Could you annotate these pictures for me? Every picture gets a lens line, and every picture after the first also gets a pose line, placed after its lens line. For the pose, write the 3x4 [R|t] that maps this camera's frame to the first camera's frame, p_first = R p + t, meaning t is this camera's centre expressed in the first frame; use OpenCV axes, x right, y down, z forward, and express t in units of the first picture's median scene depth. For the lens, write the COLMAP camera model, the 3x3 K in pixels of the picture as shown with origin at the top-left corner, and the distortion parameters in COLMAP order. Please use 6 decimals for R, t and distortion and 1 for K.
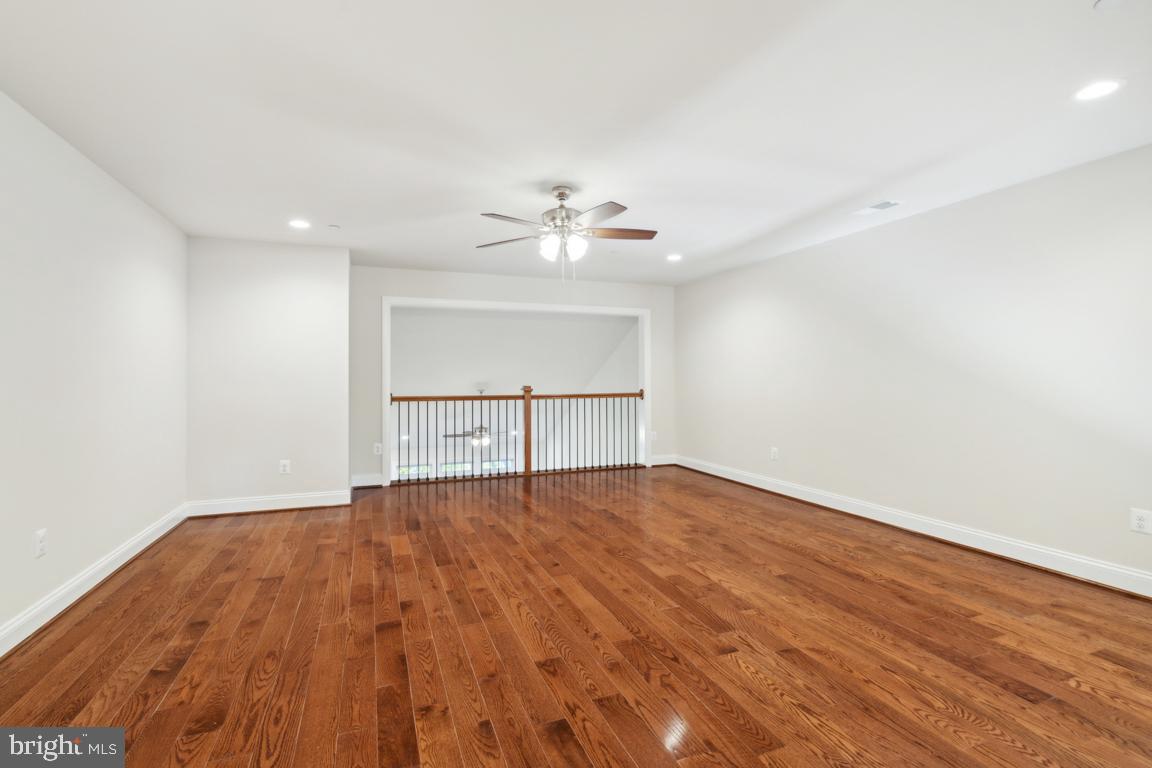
lens RADIAL K [[530.8, 0, 576.3], [0, 530.8, 380.9], [0, 0, 1]] dist [-0.004598, 0.000022]
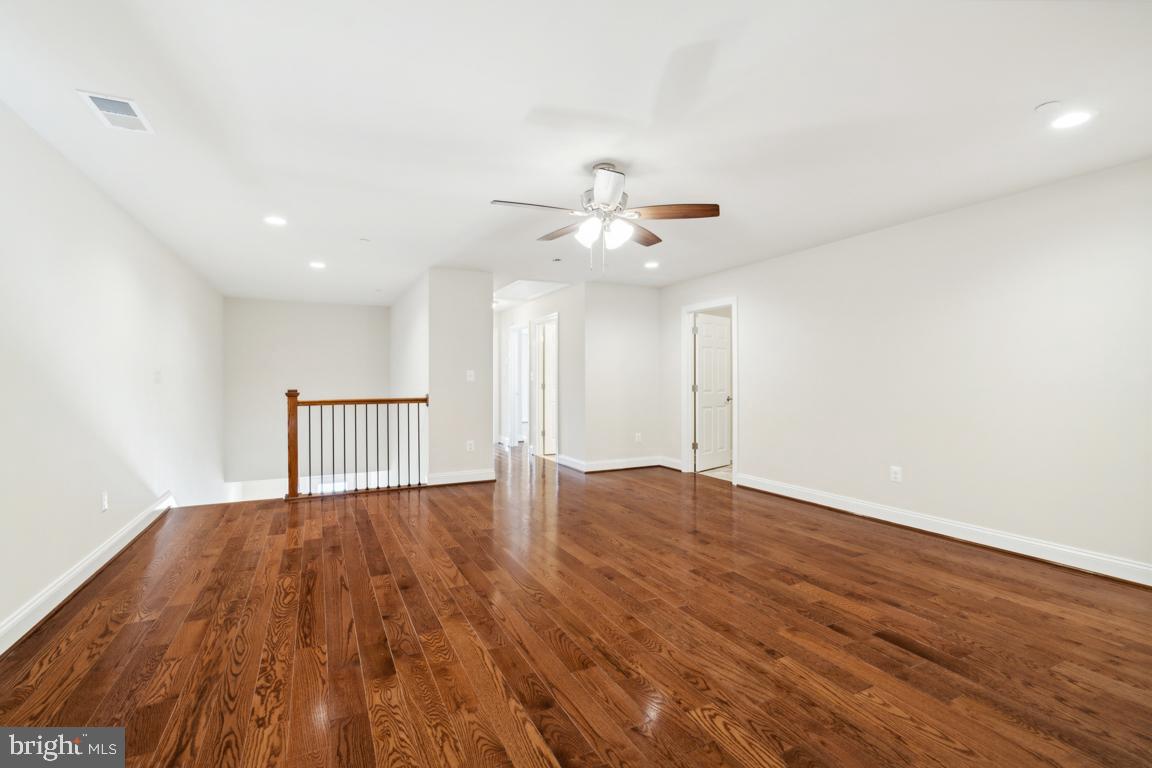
lens RADIAL K [[530.8, 0, 575.0], [0, 530.8, 381.4], [0, 0, 1]] dist [-0.004598, 0.000022]
pose [[-0.995841, 0.006581, -0.090865, 0.114578], [0.005552, 0.999918, 0.011569, -0.007472], [0.090934, 0.011016, -0.995796, 2.050241]]
